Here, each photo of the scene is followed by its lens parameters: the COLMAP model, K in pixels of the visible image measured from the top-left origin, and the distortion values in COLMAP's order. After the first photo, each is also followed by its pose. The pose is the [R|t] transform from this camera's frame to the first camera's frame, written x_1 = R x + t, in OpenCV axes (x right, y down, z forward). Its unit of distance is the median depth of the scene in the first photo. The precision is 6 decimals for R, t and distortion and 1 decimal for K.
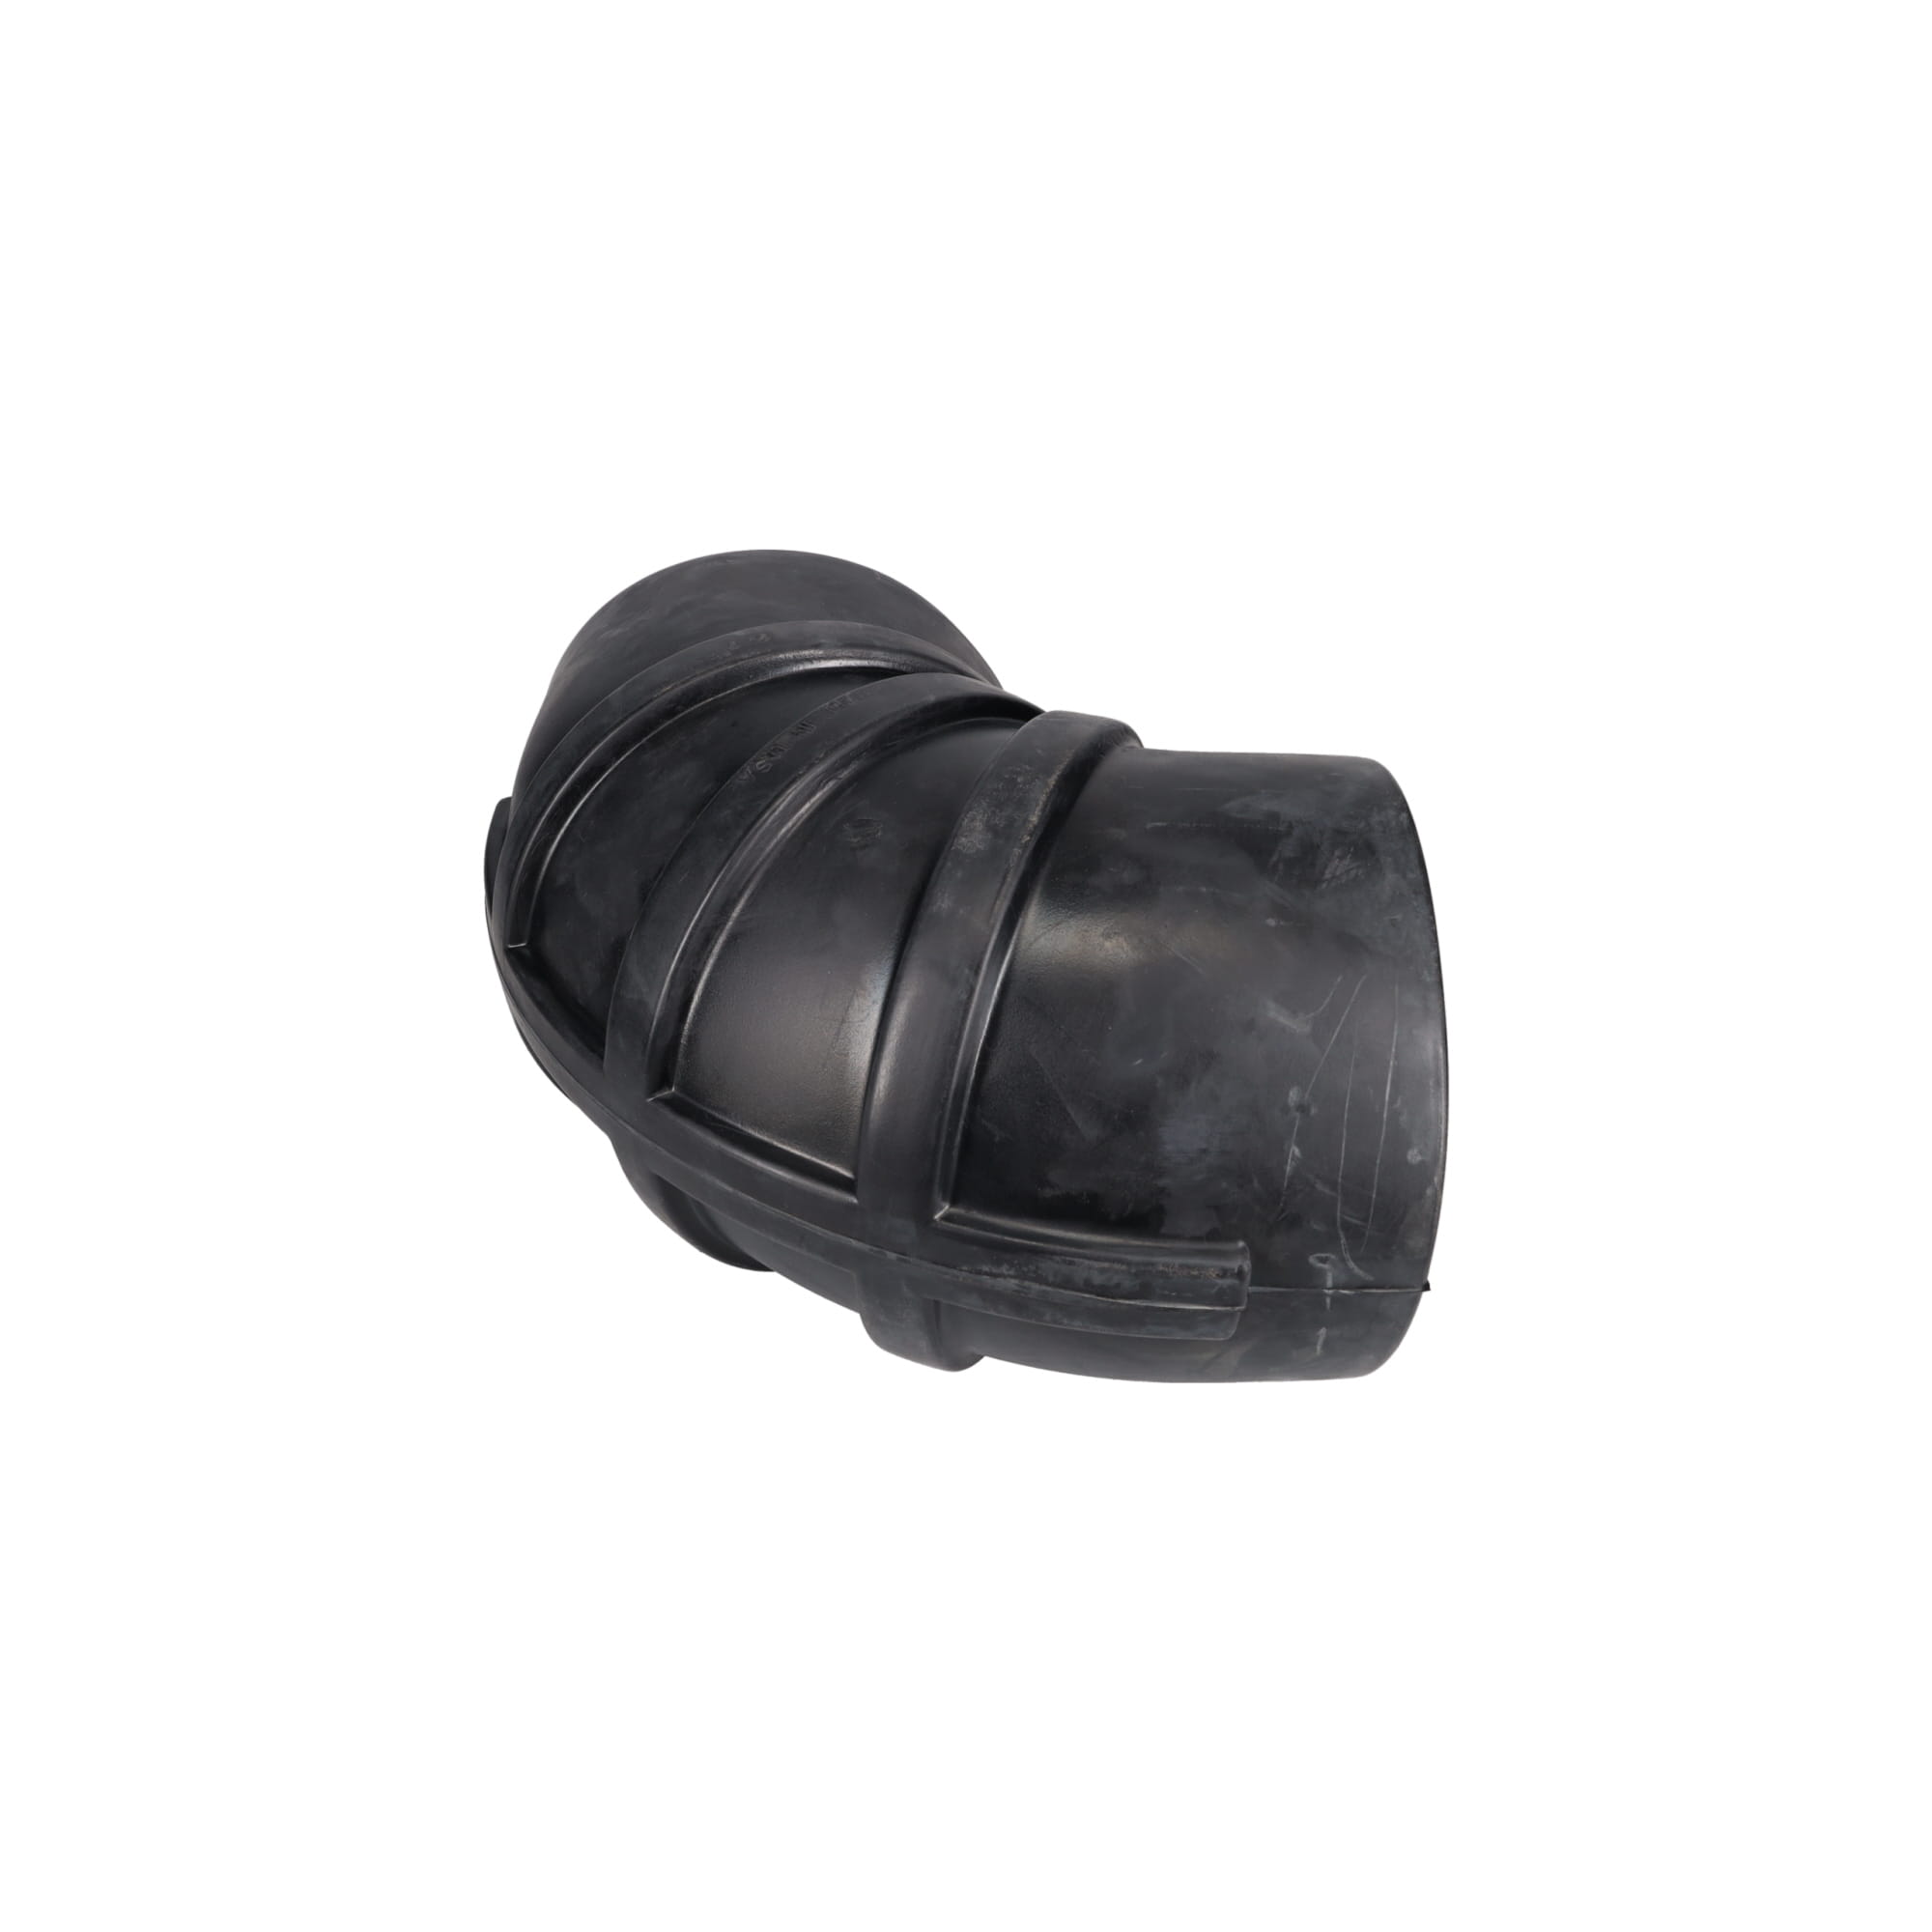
lens RADIAL K [[1530.0, 0, 957.9], [0, 1530.0, 967.7], [0, 0, 1]] dist [-0.003552, -0.001122]
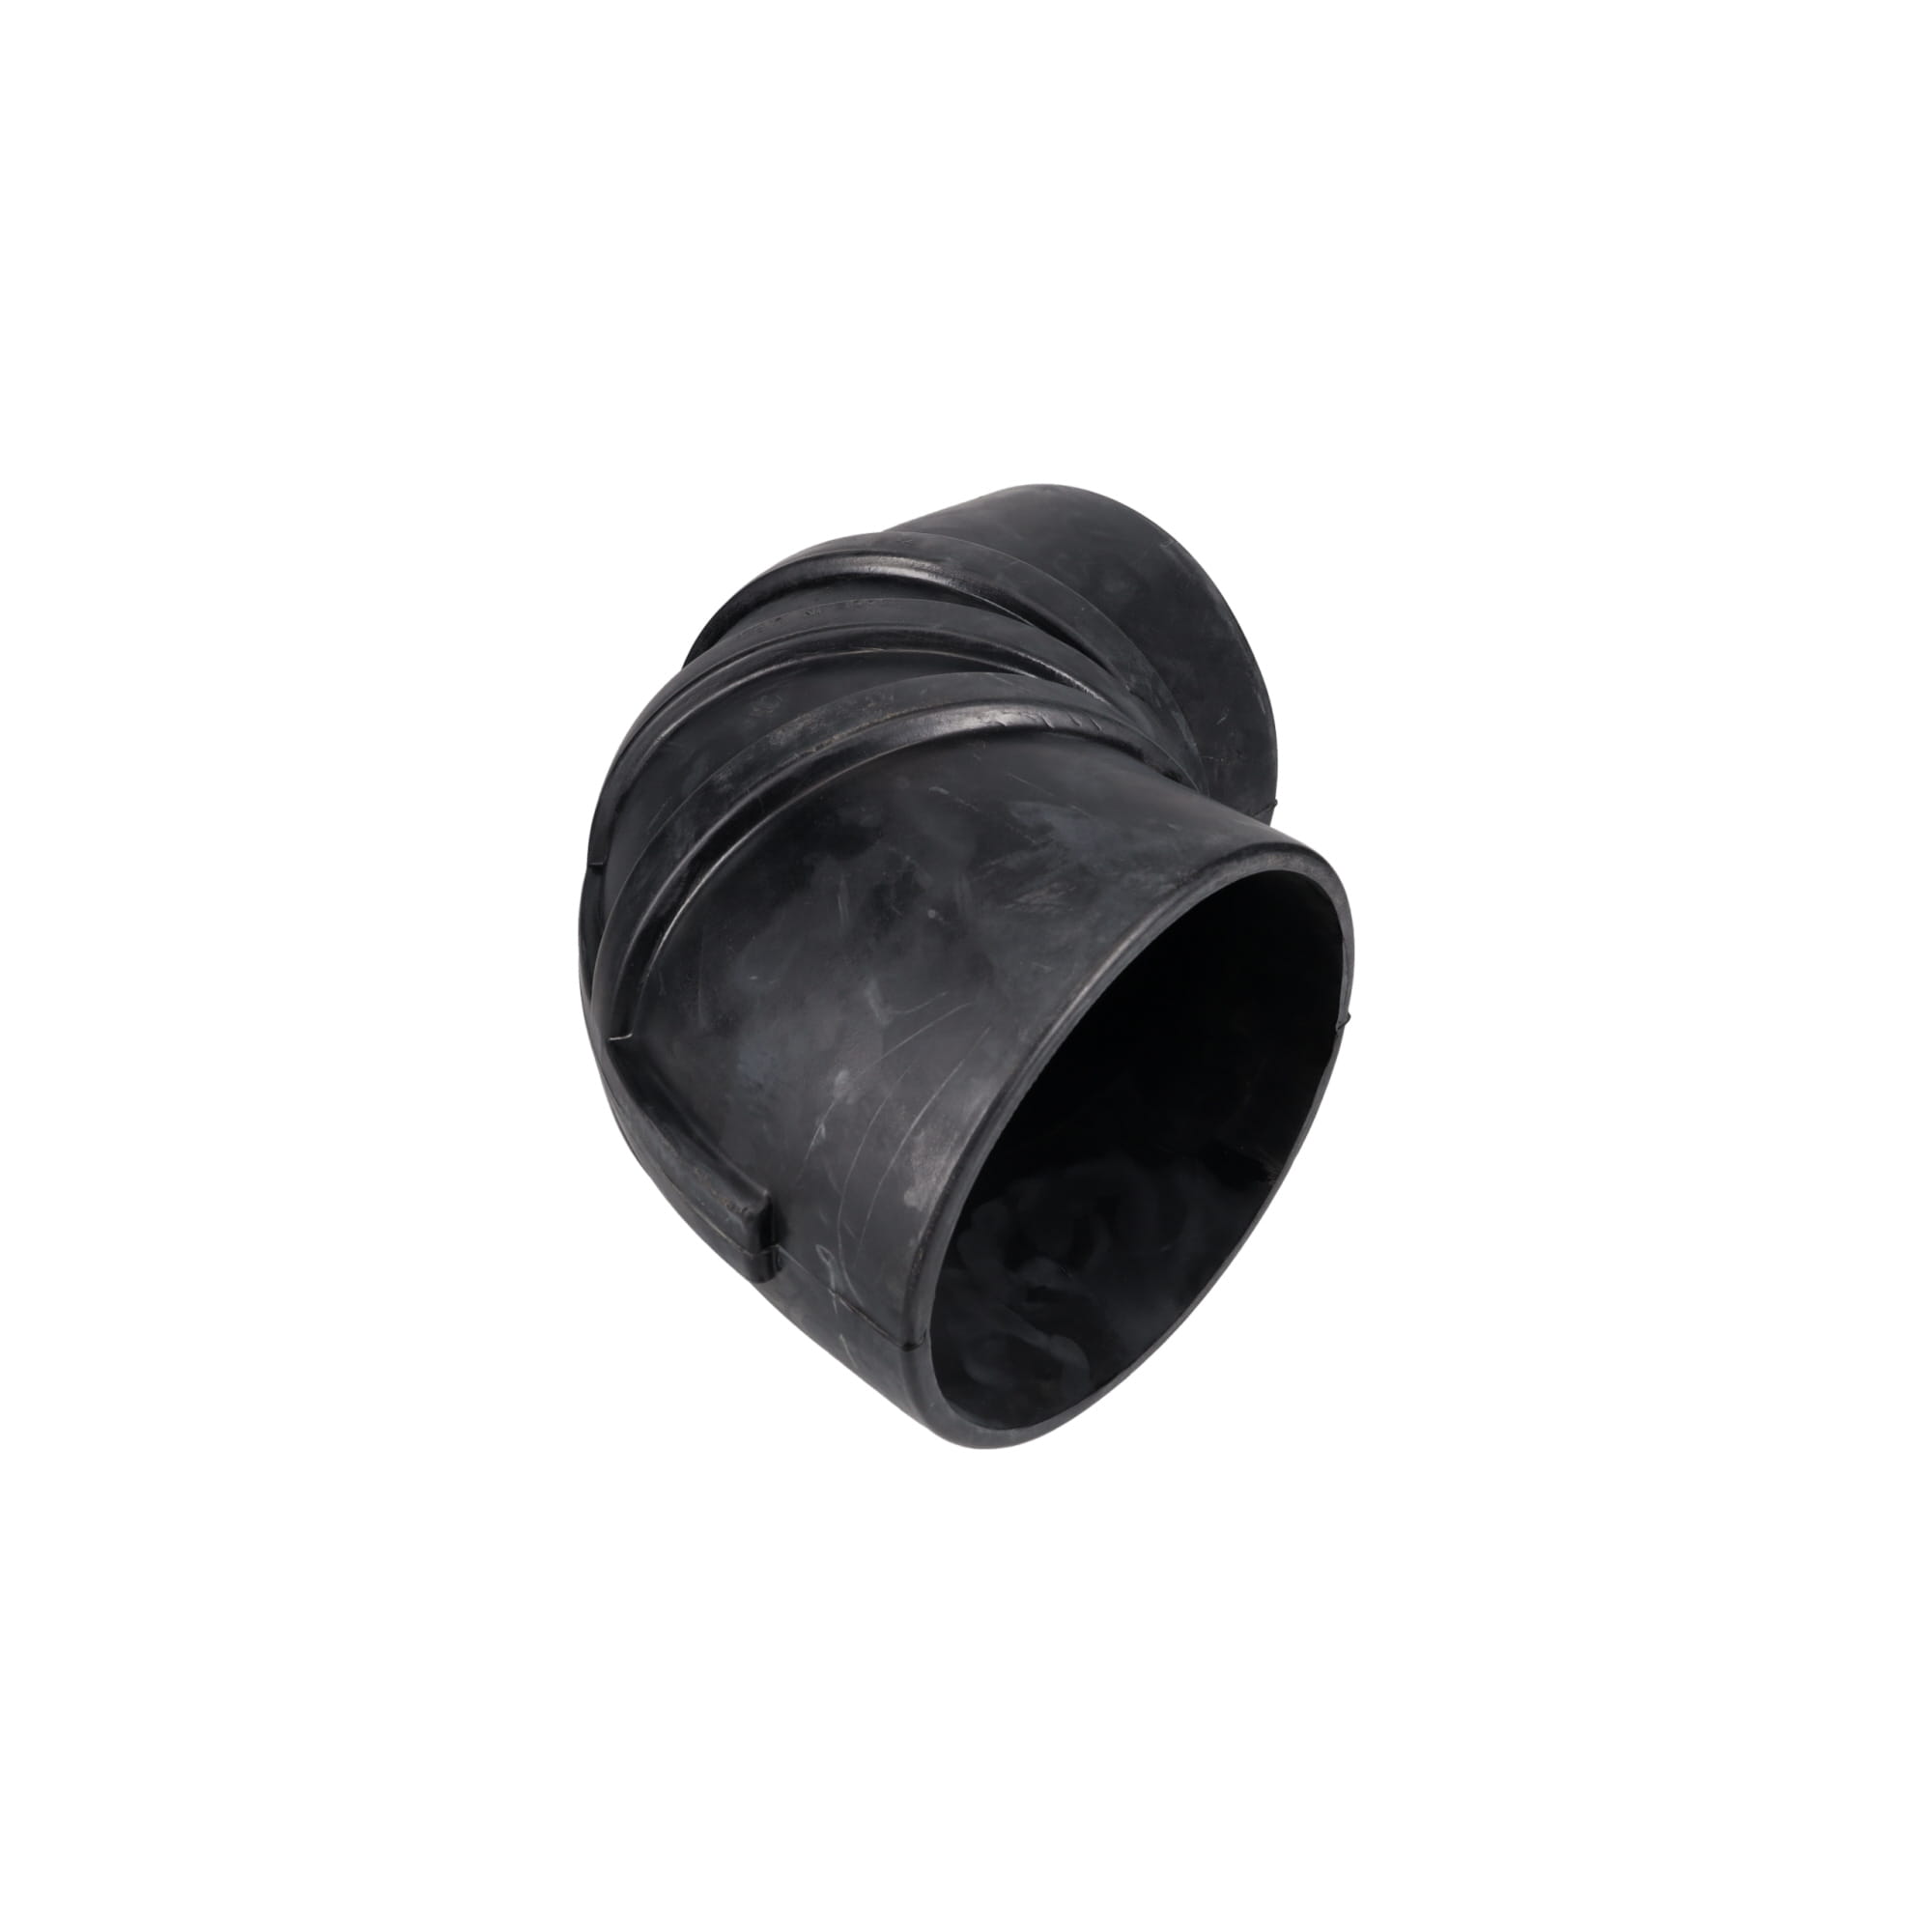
lens RADIAL K [[1530.0, 0, 958.3], [0, 1530.0, 965.6], [0, 0, 1]] dist [-0.003552, -0.001122]
pose [[0.709115, 0.413287, -0.571270, 0.753889], [-0.412800, 0.900179, 0.138830, -0.135944], [0.571622, 0.137374, 0.808935, 0.244504]]
